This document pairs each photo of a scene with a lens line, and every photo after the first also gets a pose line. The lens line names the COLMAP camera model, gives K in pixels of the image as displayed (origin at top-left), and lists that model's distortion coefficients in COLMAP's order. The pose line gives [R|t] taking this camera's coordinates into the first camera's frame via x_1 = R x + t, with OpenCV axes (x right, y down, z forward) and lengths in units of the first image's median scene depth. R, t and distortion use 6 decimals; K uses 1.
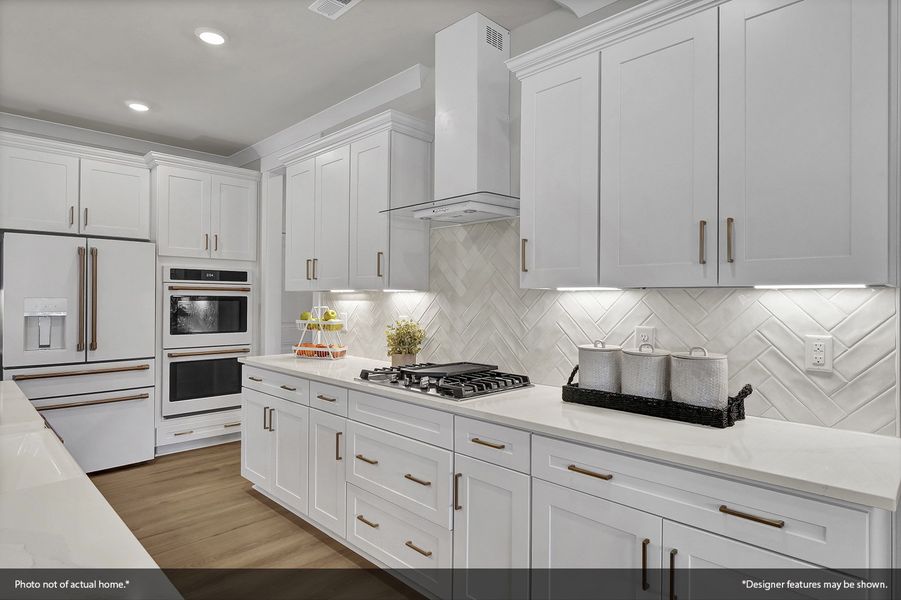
lens RADIAL K [[493.6, 0, 451.4], [0, 493.6, 298.1], [0, 0, 1]] dist [-0.013072, -0.000278]
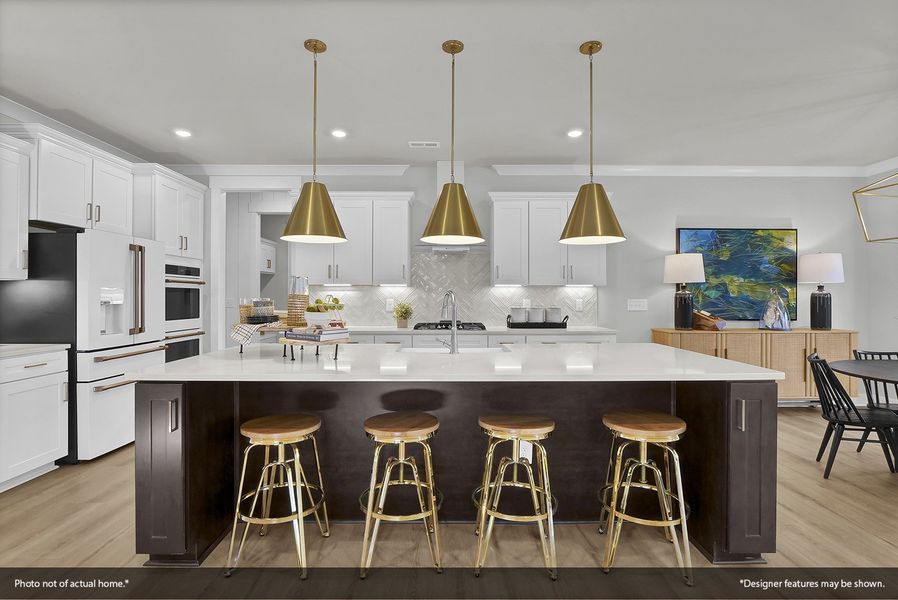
lens RADIAL K [[452.6, 0, 444.2], [0, 452.6, 294.8], [0, 0, 1]] dist [0.002285, -0.000286]
pose [[0.710559, -0.001610, 0.703636, -1.036811], [0.003180, 0.999995, -0.000923, 0.019104], [-0.703631, 0.002893, 0.710560, -0.284664]]
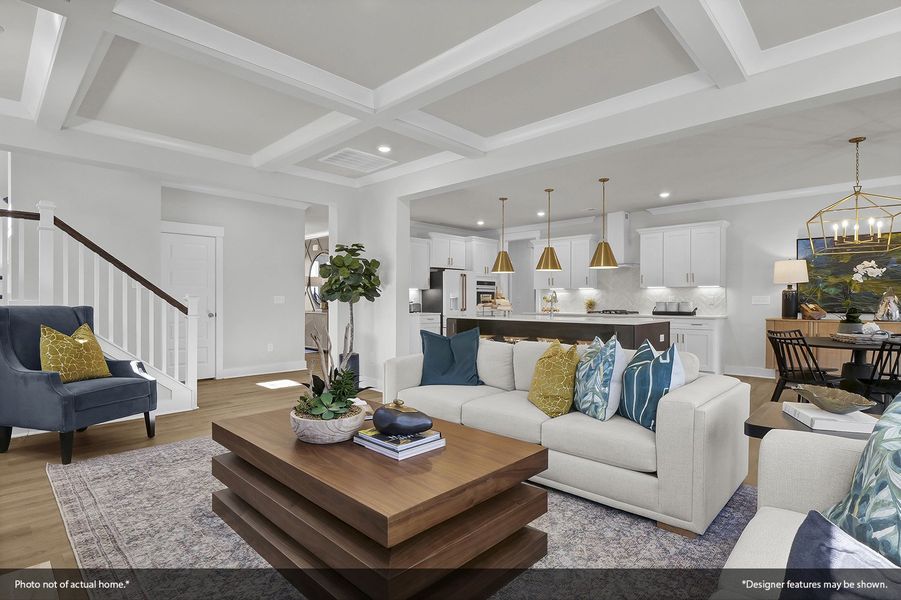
lens RADIAL K [[454.1, 0, 445.4], [0, 454.1, 302.9], [0, 0, 1]] dist [0.002285, -0.000286]
pose [[0.999801, -0.004736, 0.019371, -0.946398], [0.004590, 0.999961, 0.007606, 0.044002], [-0.019407, -0.007515, 0.999783, -1.658392]]
